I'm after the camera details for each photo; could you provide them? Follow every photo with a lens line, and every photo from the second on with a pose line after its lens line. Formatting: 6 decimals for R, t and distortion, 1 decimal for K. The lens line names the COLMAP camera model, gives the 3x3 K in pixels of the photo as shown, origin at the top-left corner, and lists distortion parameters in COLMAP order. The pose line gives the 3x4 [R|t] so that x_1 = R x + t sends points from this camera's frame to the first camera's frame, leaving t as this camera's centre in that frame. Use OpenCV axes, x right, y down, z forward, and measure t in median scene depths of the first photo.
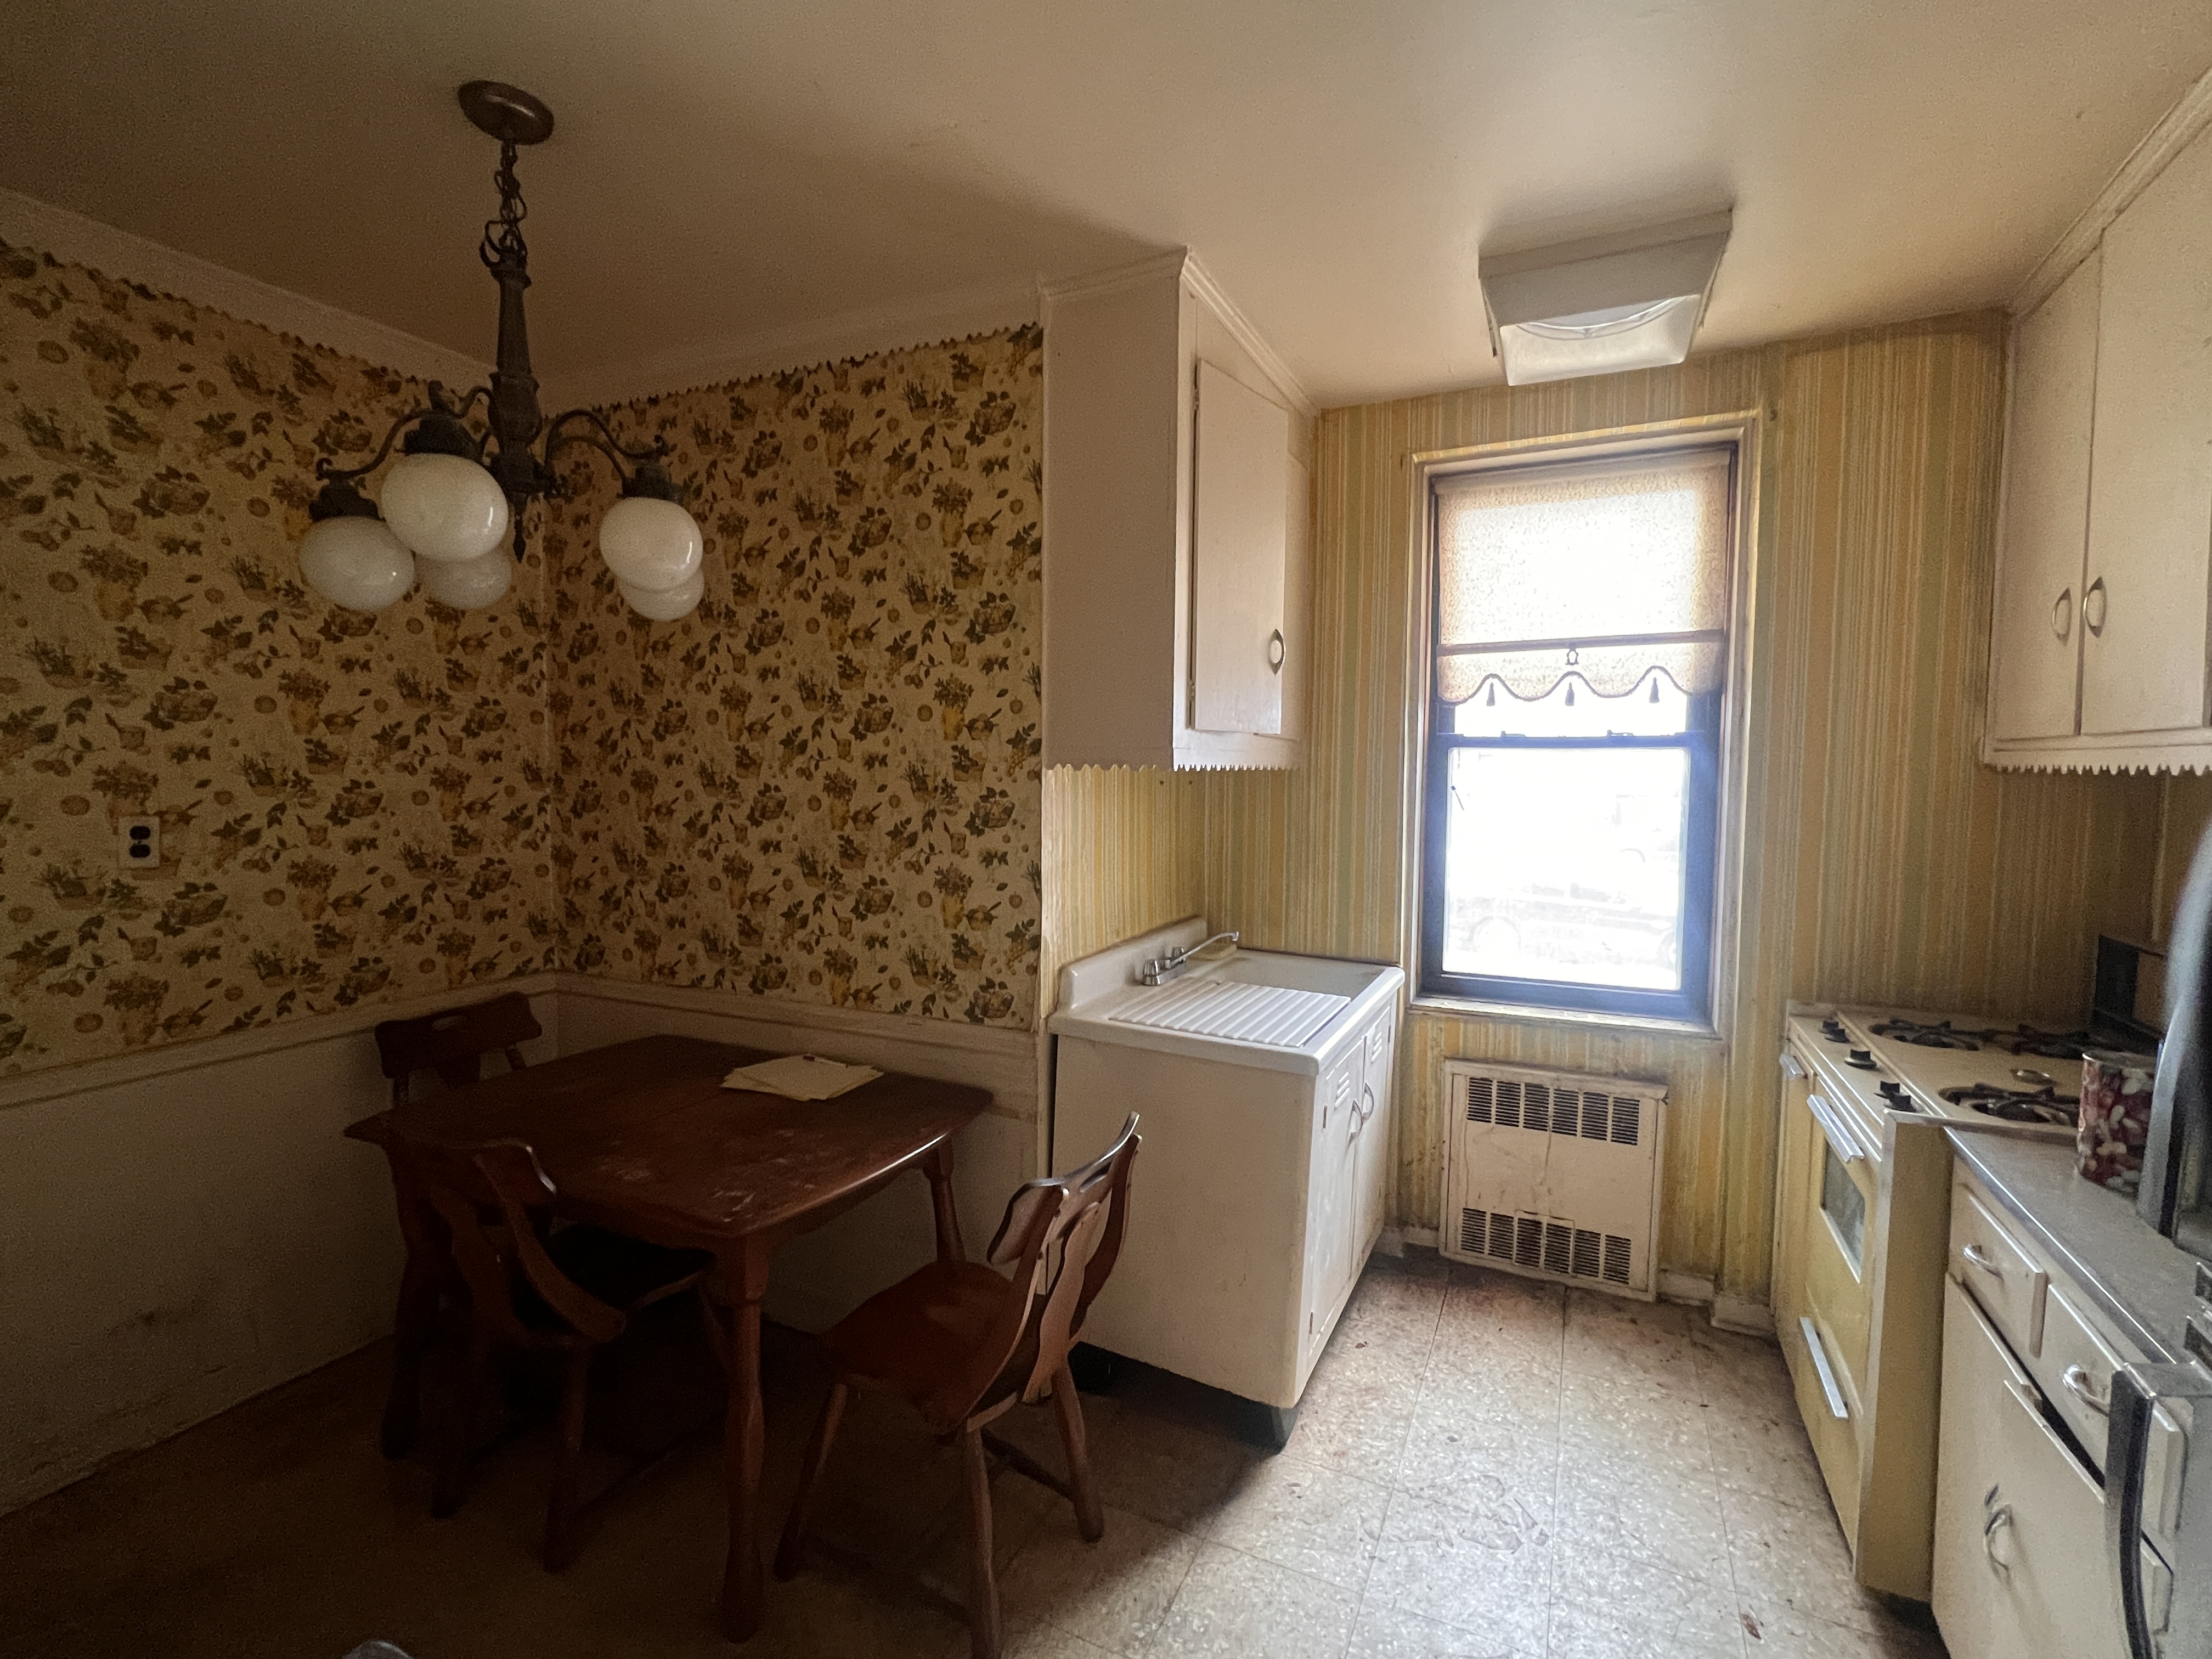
lens RADIAL K [[999.7, 0, 1095.8], [0, 999.7, 821.9], [0, 0, 1]] dist [-0.008004, -0.000272]
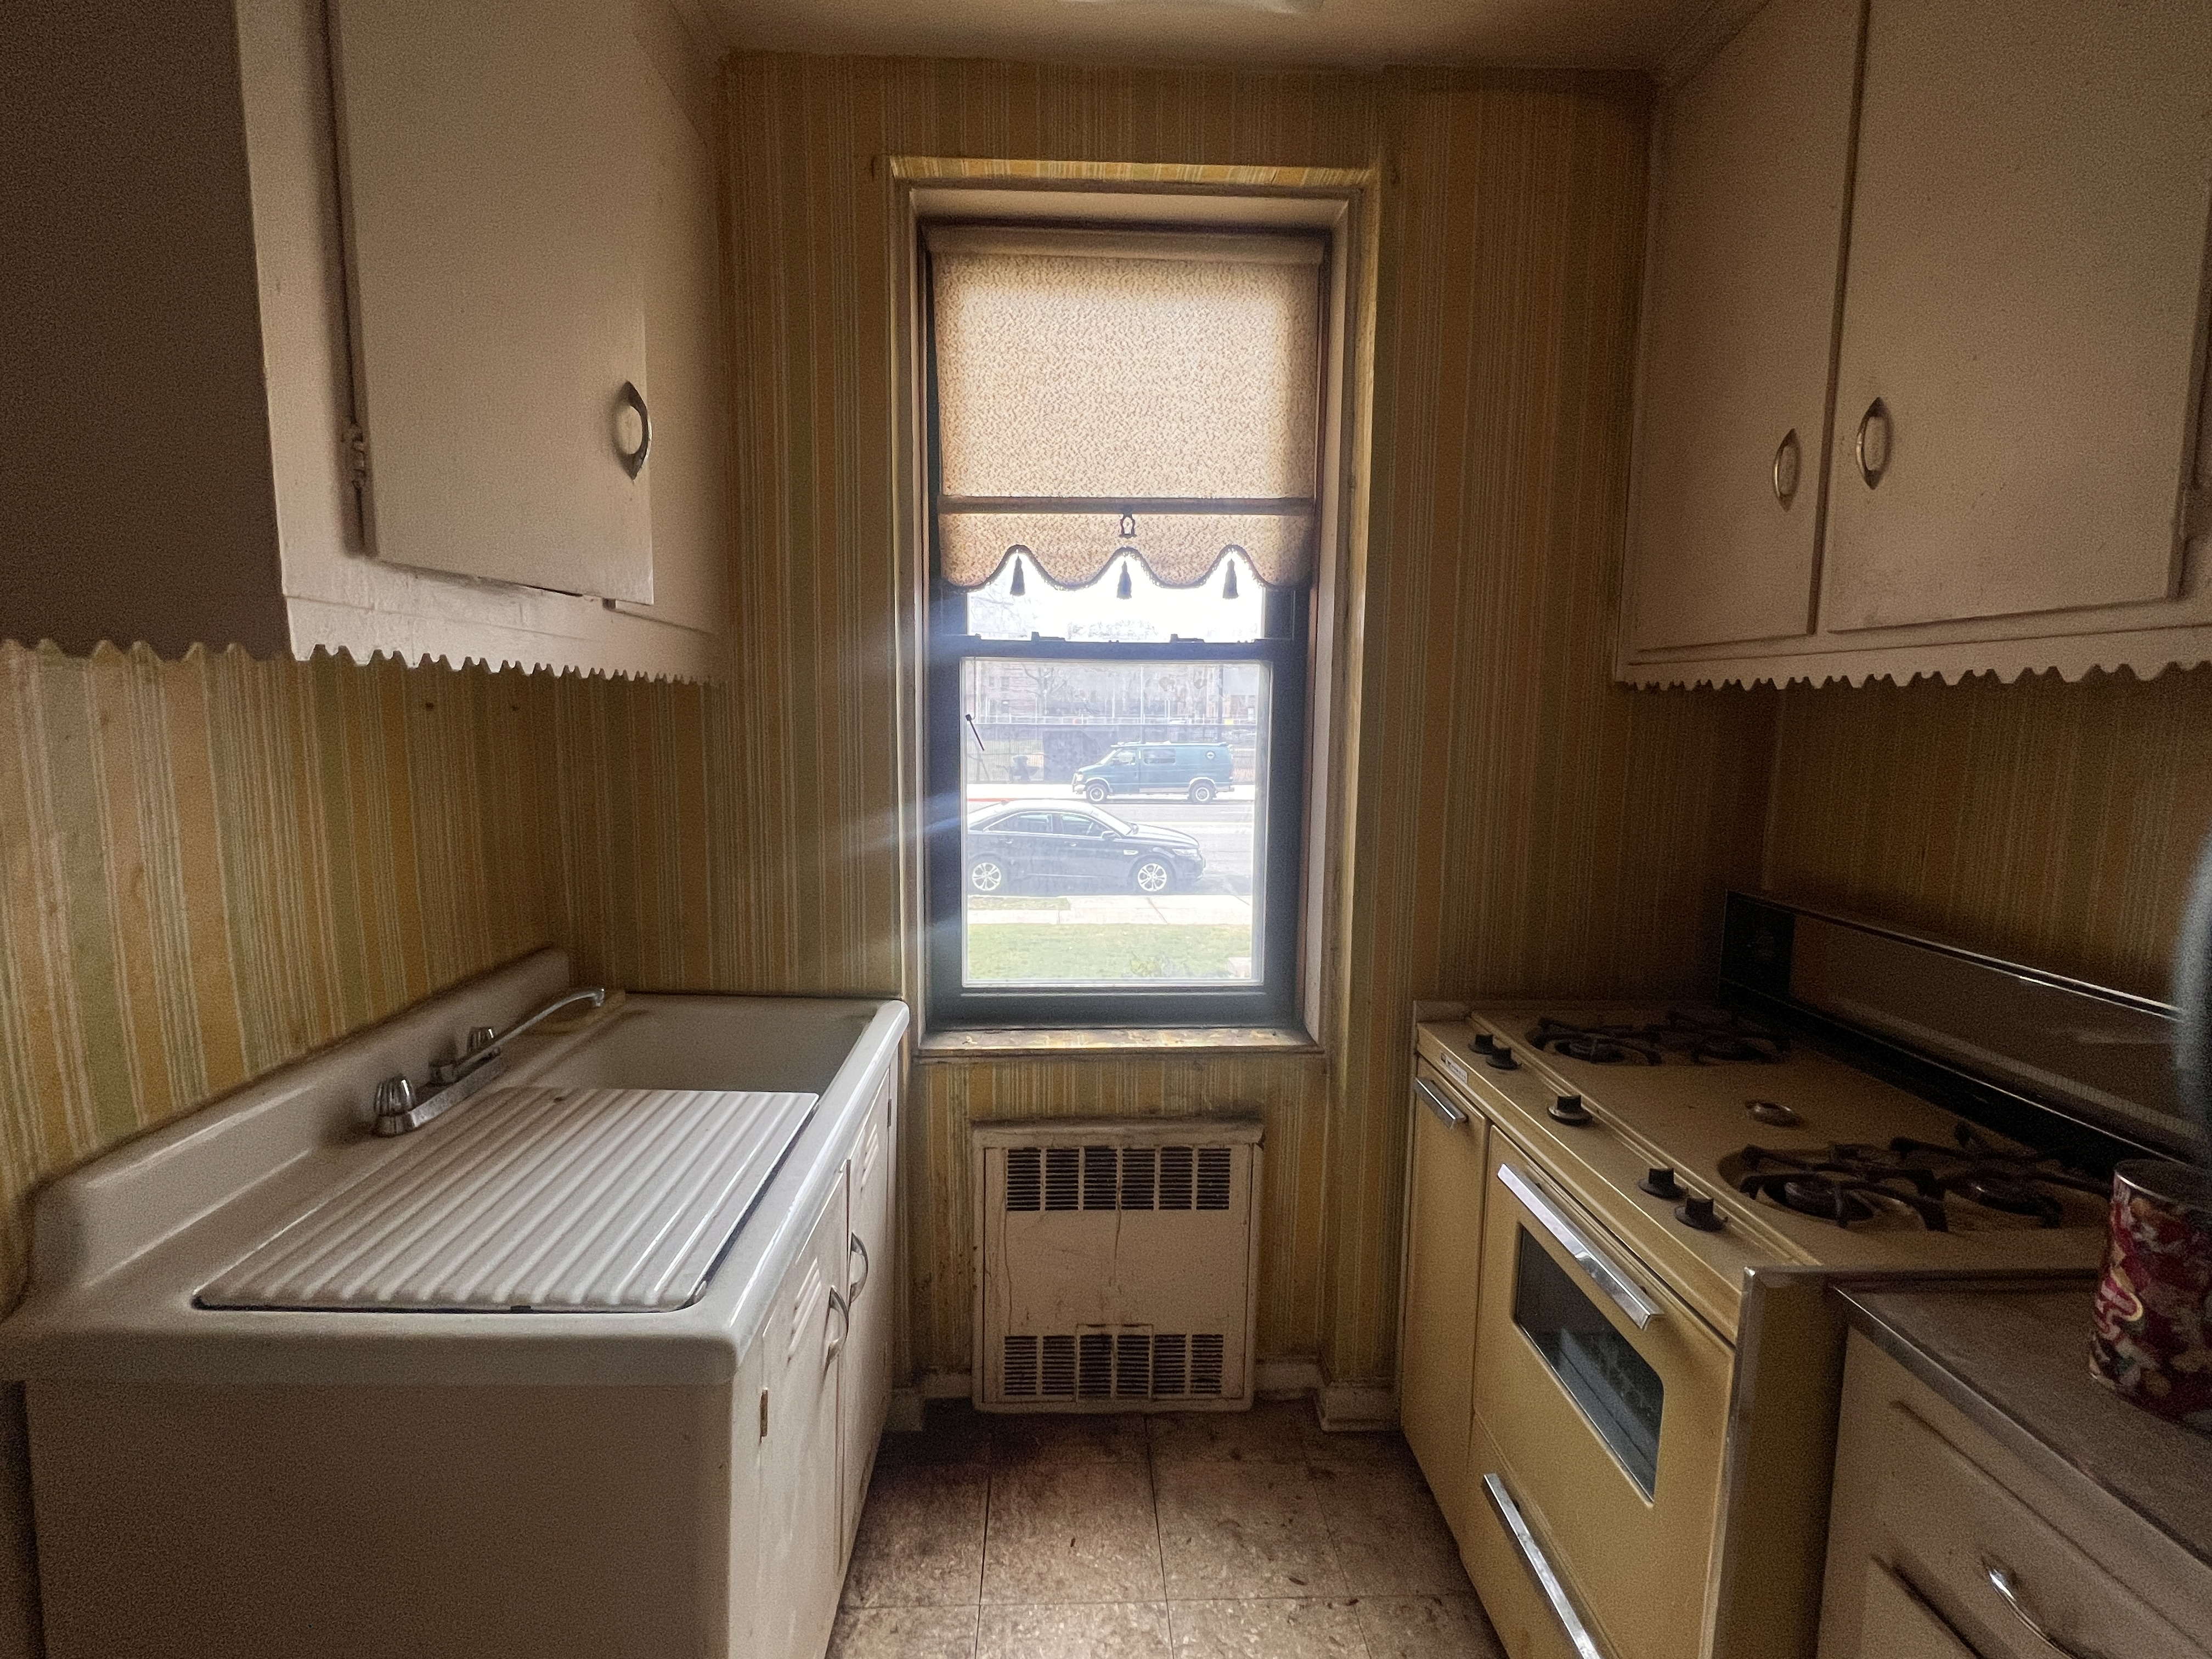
lens RADIAL K [[999.7, 0, 1100.5], [0, 999.7, 837.7], [0, 0, 1]] dist [-0.008004, -0.000272]
pose [[0.875873, -0.058407, 0.478993, 0.124692], [0.021790, 0.996422, 0.081656, -0.007296], [-0.482049, -0.061083, 0.874012, 0.414003]]
